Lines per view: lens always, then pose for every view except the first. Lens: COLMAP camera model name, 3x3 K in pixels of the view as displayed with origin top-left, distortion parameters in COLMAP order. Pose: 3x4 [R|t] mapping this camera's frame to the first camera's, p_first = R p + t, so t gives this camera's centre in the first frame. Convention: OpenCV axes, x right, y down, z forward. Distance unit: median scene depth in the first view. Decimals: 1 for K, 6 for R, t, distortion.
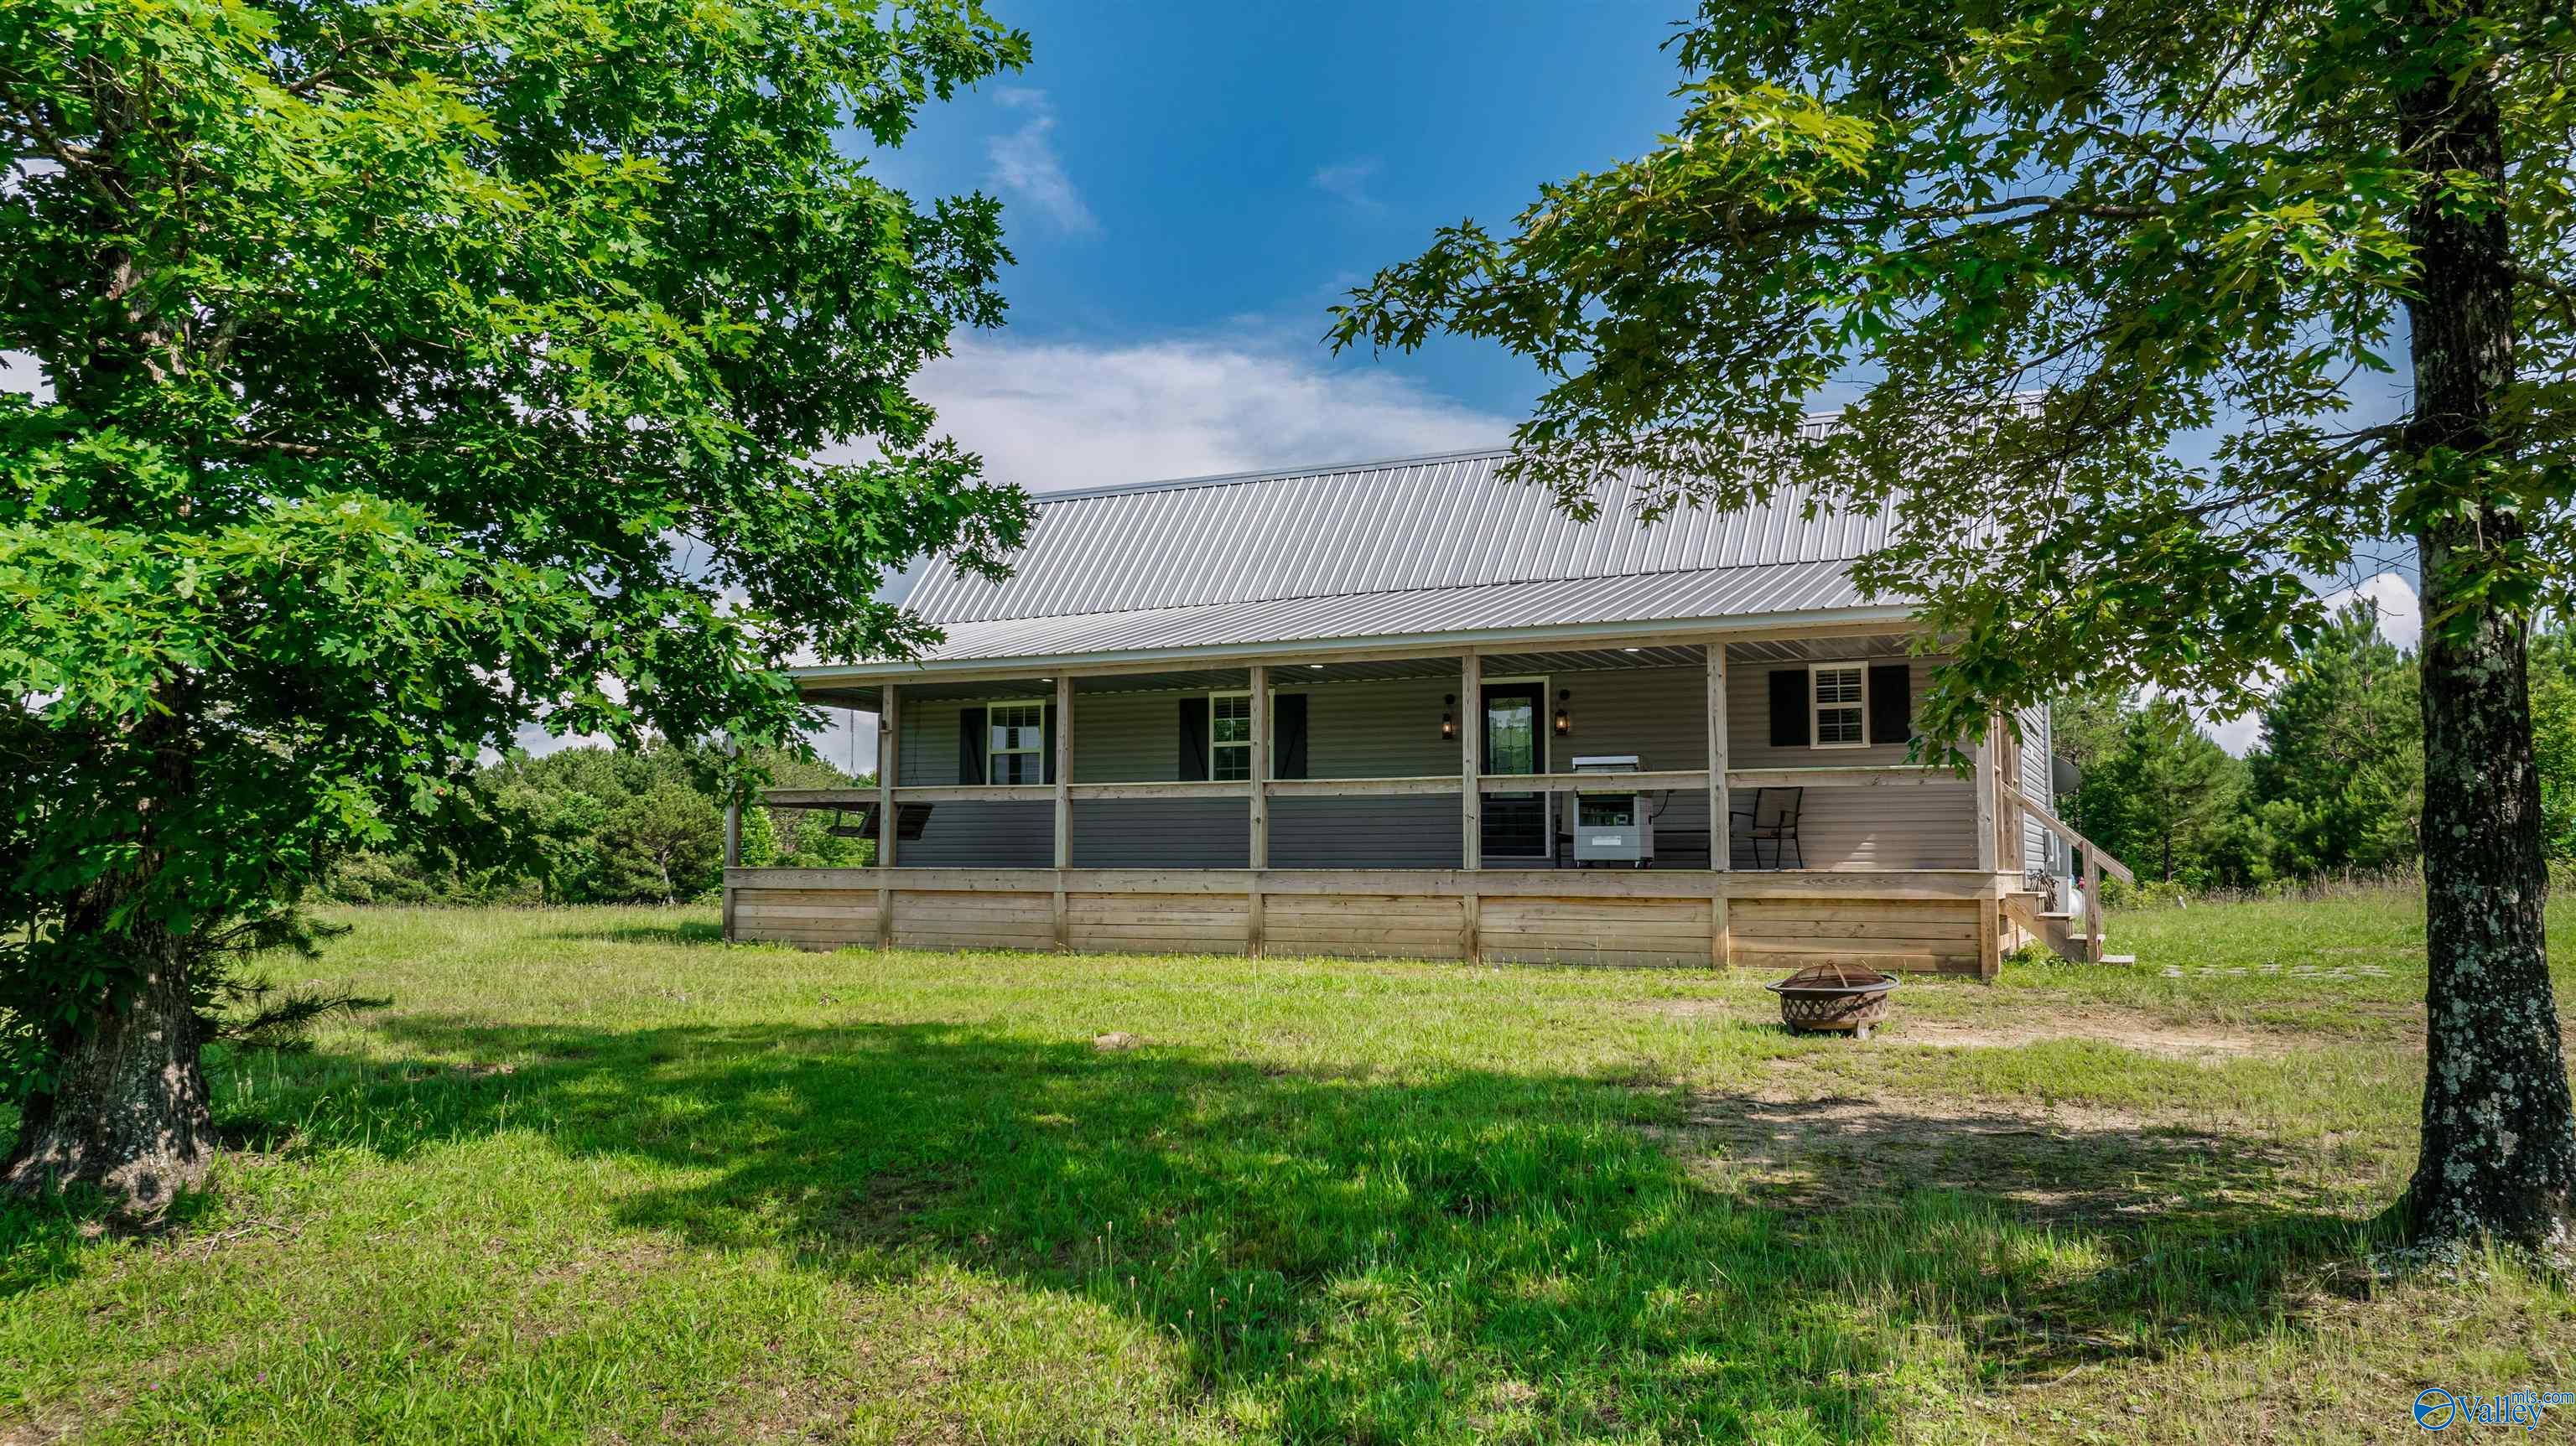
lens RADIAL K [[1795.9, 0, 1277.7], [0, 1795.9, 726.7], [0, 0, 1]] dist [-0.002073, -0.000973]
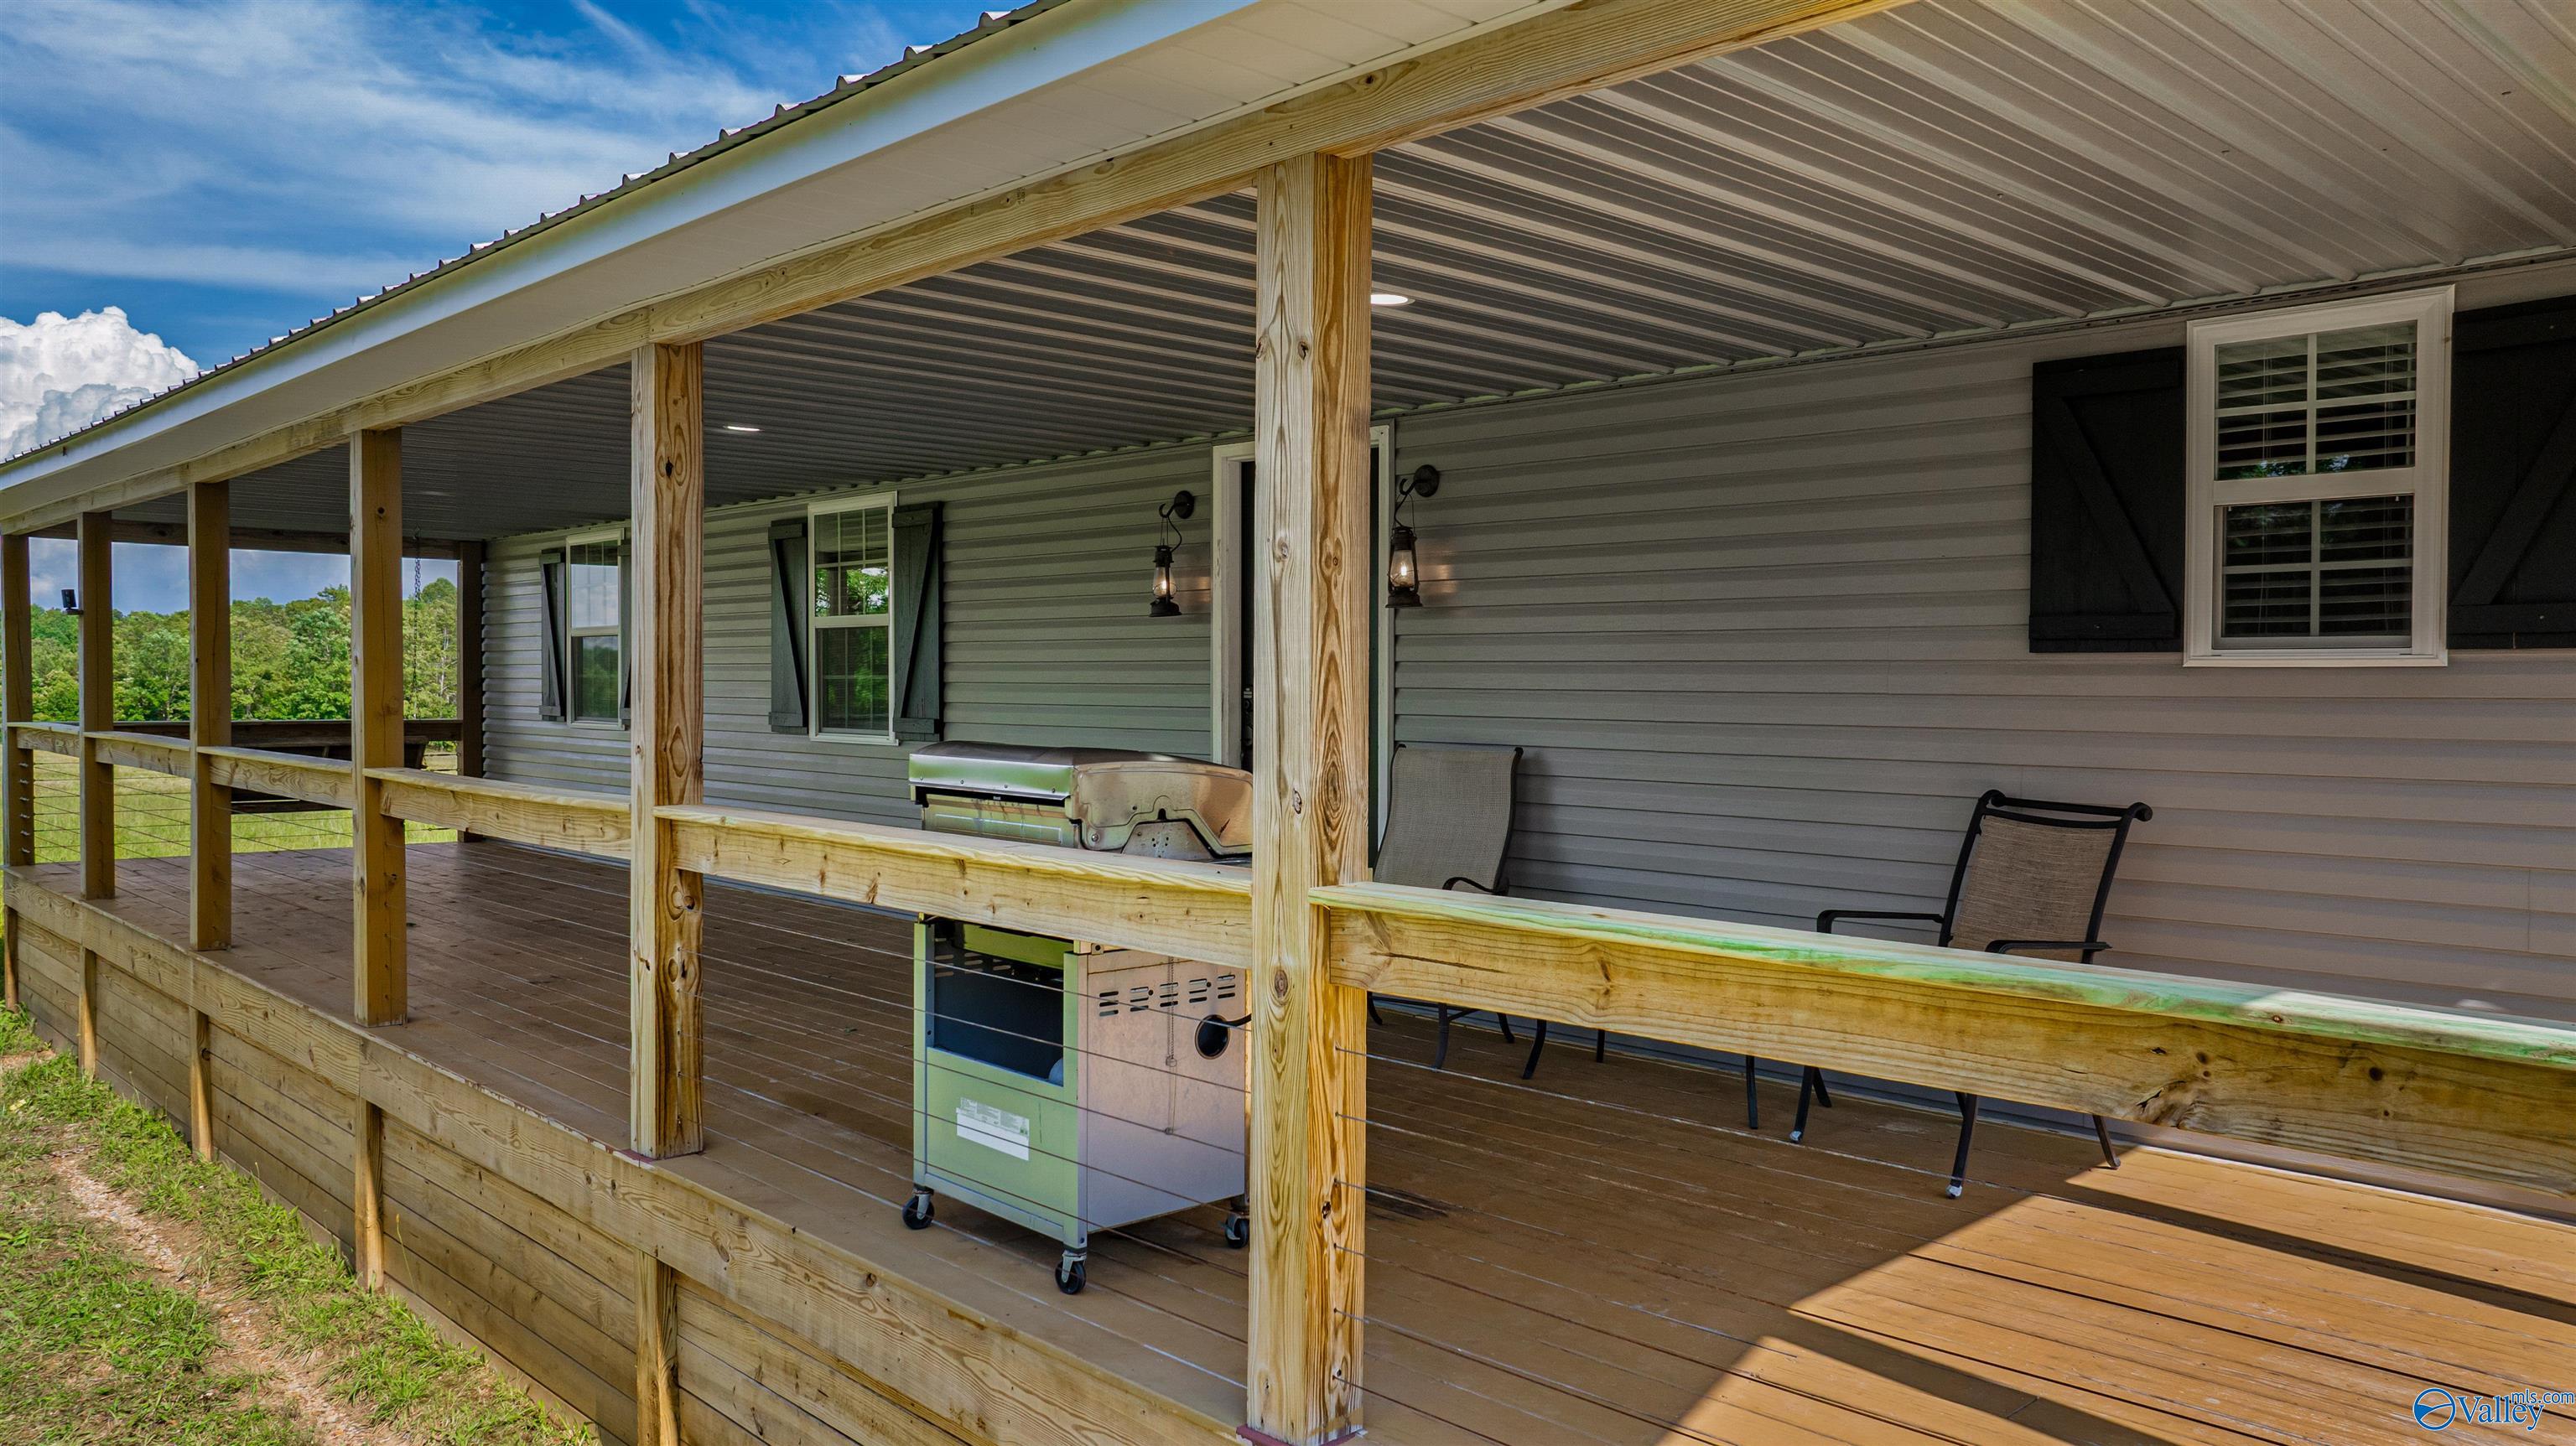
lens RADIAL K [[1843.2, 0, 1288.0], [0, 1843.2, 723.0], [0, 0, 1]] dist [0.000014, 0.000842]
pose [[0.940589, 0.007835, -0.339456, 0.264046], [0.028355, 0.994429, 0.101520, -0.009204], [0.338360, -0.105114, 0.935127, 0.711424]]
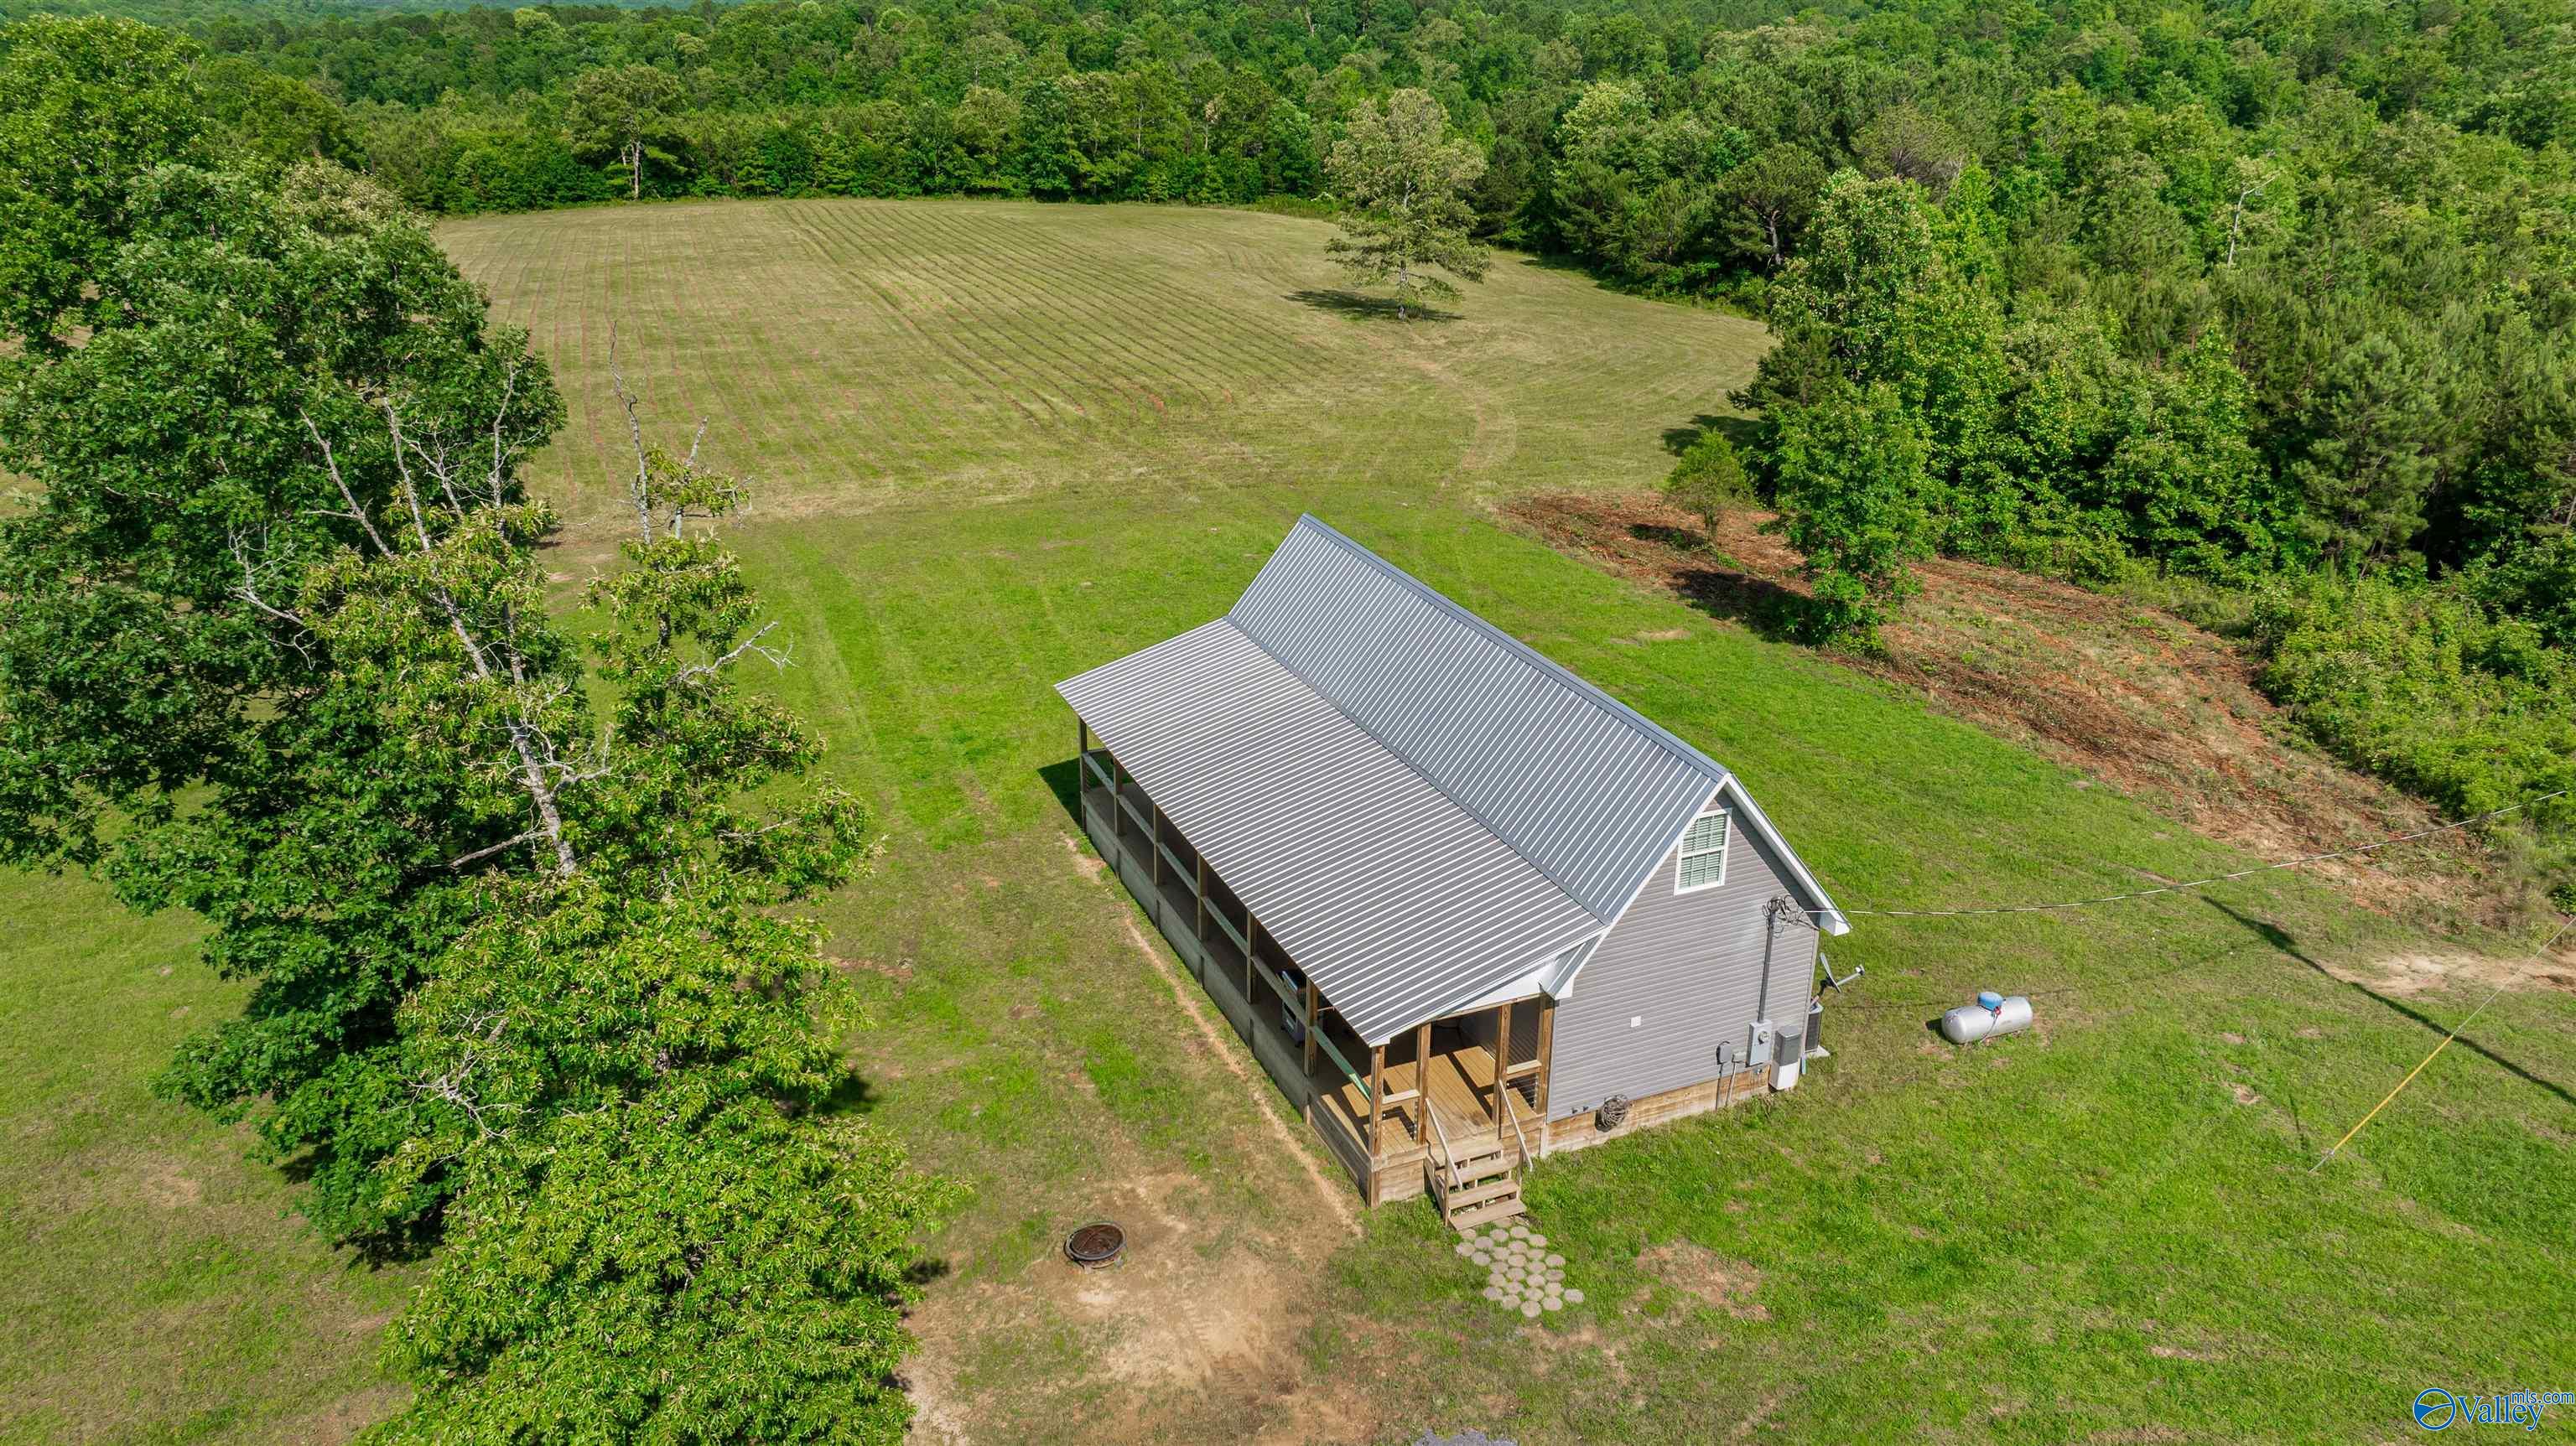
lens RADIAL K [[1730.0, 0, 1296.8], [0, 1730.0, 731.6], [0, 0, 1]] dist [0.048751, 0.000238]
pose [[0.773498, 0.243182, -0.585289, 0.968490], [0.035787, 0.905232, 0.423409, -0.789758], [0.632787, -0.348452, 0.691492, -0.036092]]
